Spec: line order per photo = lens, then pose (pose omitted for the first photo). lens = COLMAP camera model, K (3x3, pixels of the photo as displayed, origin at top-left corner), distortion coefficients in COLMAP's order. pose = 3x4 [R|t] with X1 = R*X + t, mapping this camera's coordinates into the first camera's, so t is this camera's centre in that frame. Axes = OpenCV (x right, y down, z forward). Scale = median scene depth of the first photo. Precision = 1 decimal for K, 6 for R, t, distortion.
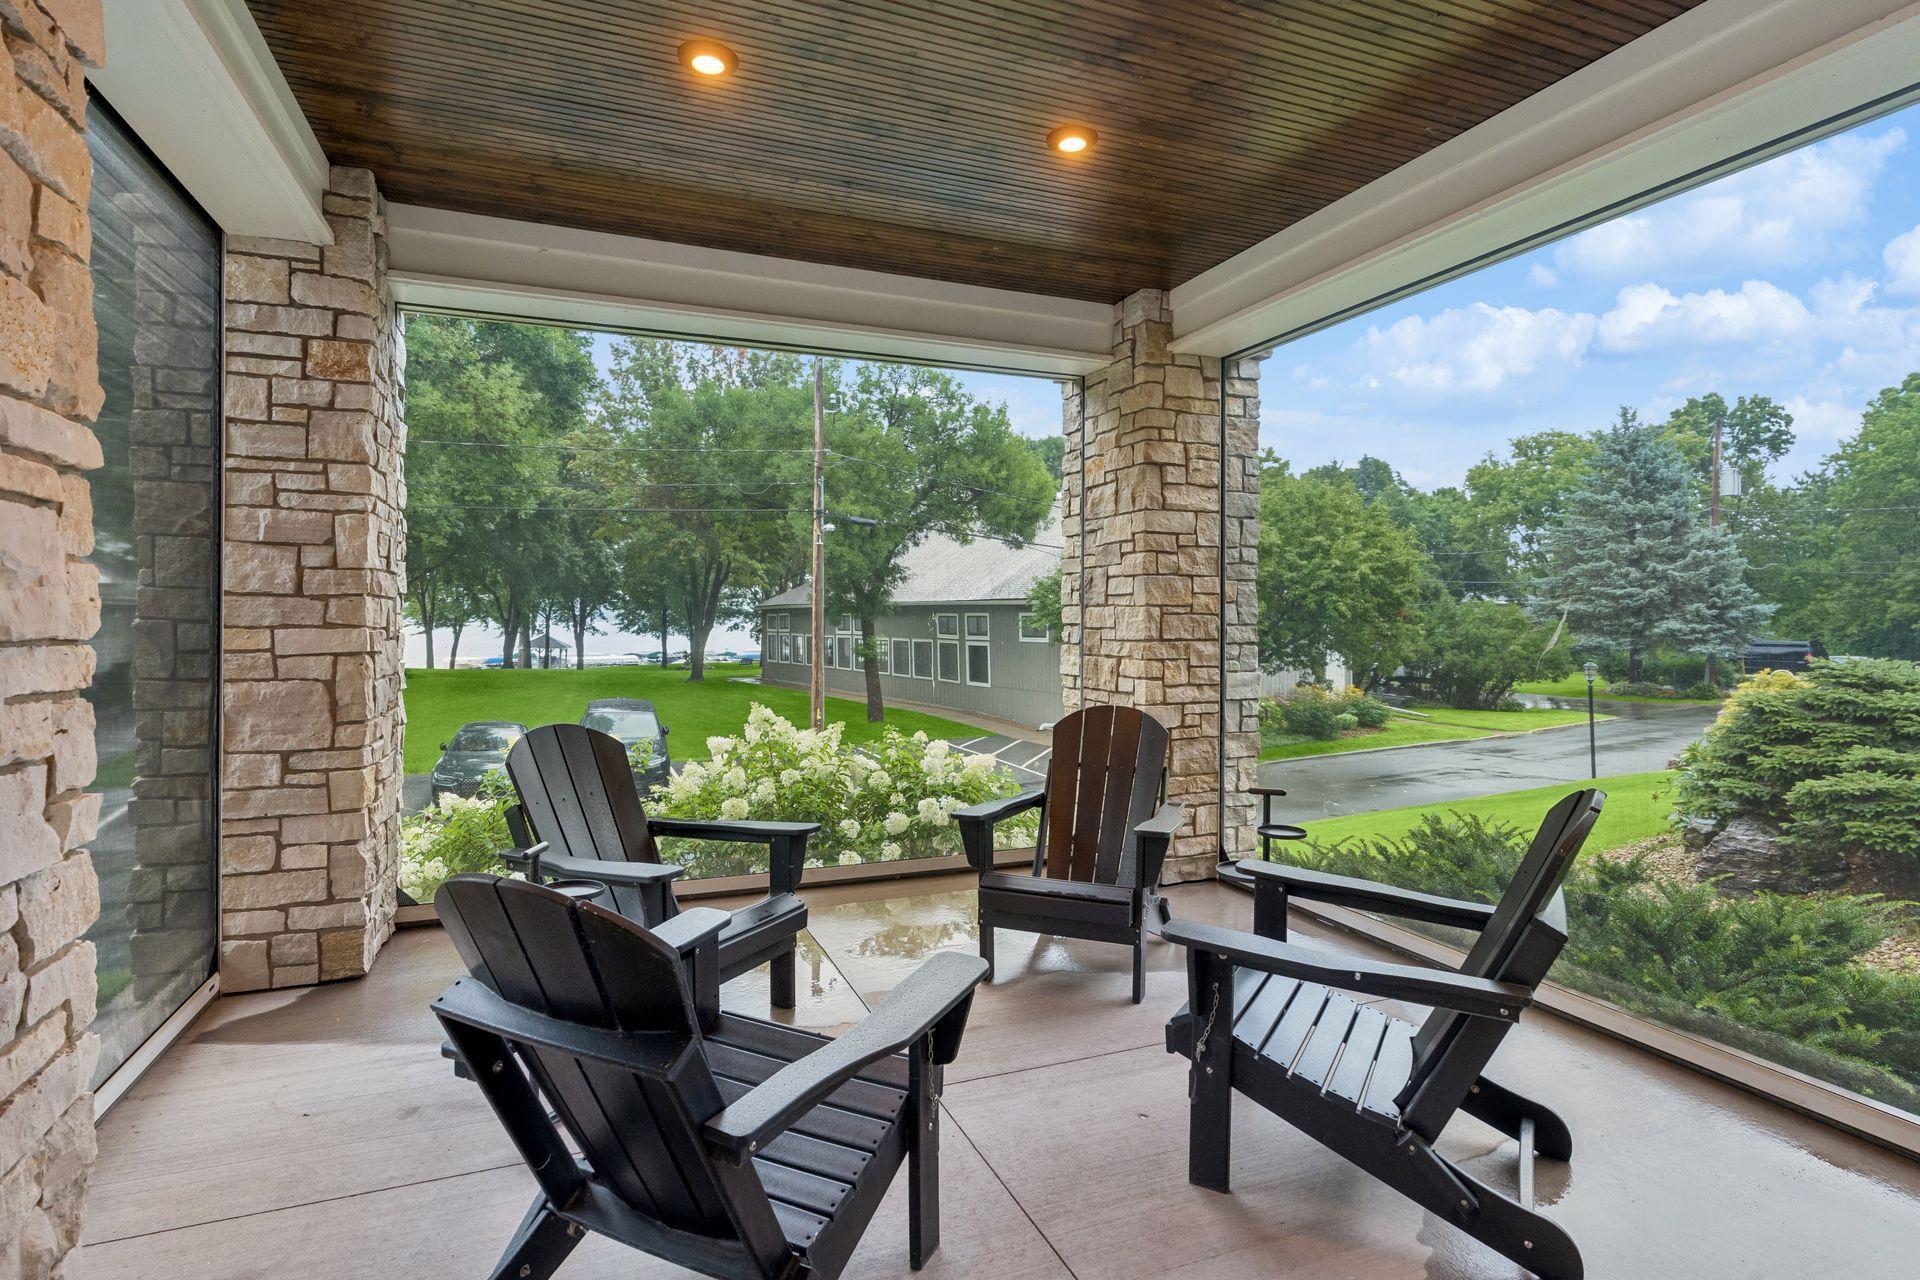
lens RADIAL K [[951.1, 0, 958.7], [0, 951.1, 615.9], [0, 0, 1]] dist [-0.017020, 0.000681]
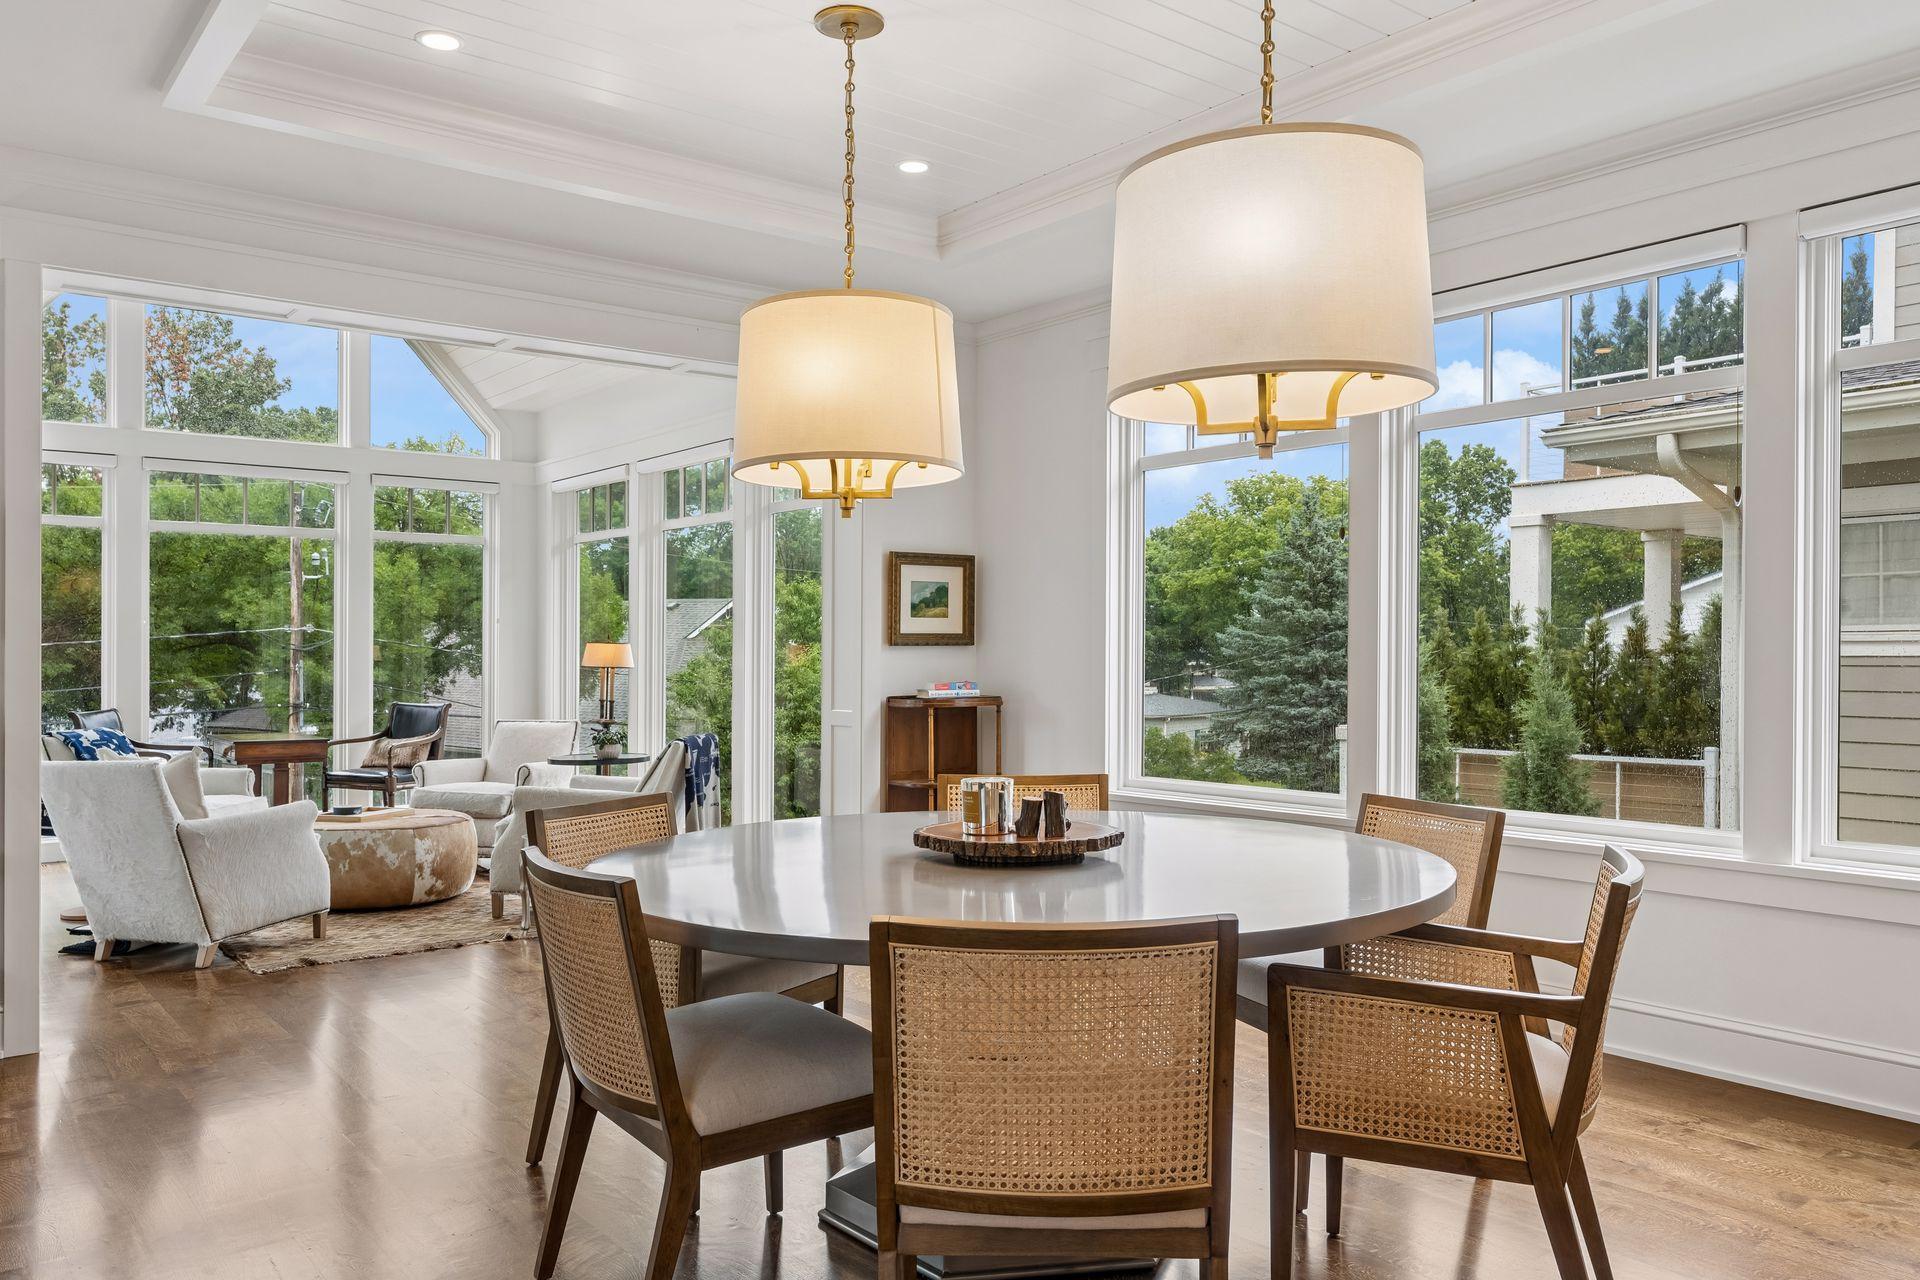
lens RADIAL K [[1378.2, 0, 956.1], [0, 1378.2, 641.8], [0, 0, 1]] dist [-0.019451, 0.005995]
pose [[0.957167, -0.002750, 0.289523, 0.025453], [0.005047, 0.999961, -0.007188, -0.080590], [-0.289492, 0.008342, 0.957144, -0.135706]]
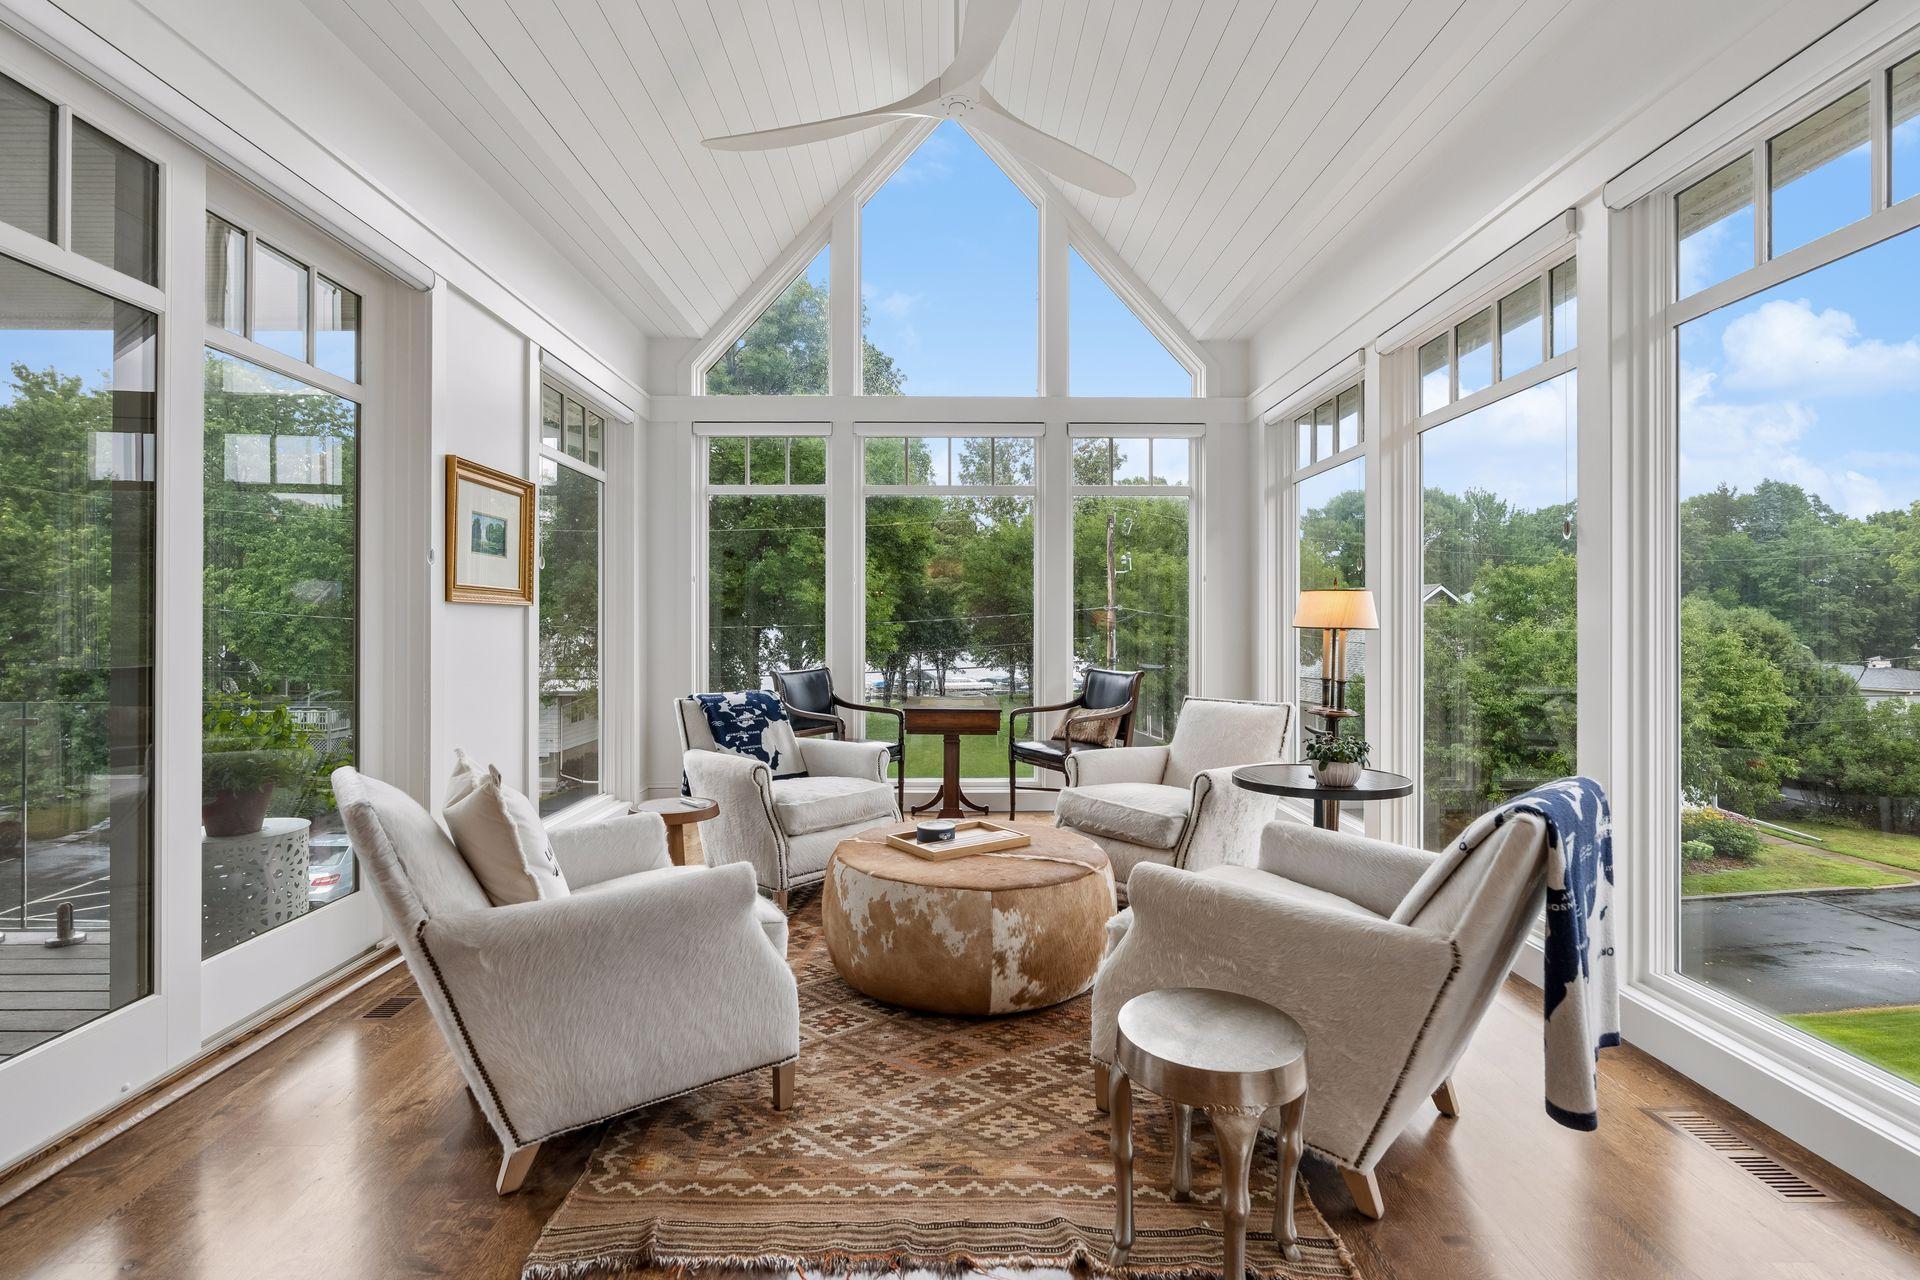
lens RADIAL K [[858.2, 0, 965.3], [0, 858.2, 622.2], [0, 0, 1]] dist [-0.009995, 0.002052]
pose [[0.934592, -0.004610, -0.355691, 0.031094], [0.001588, 0.999960, -0.008788, -0.078511], [0.355718, 0.007649, 0.934562, -0.016696]]
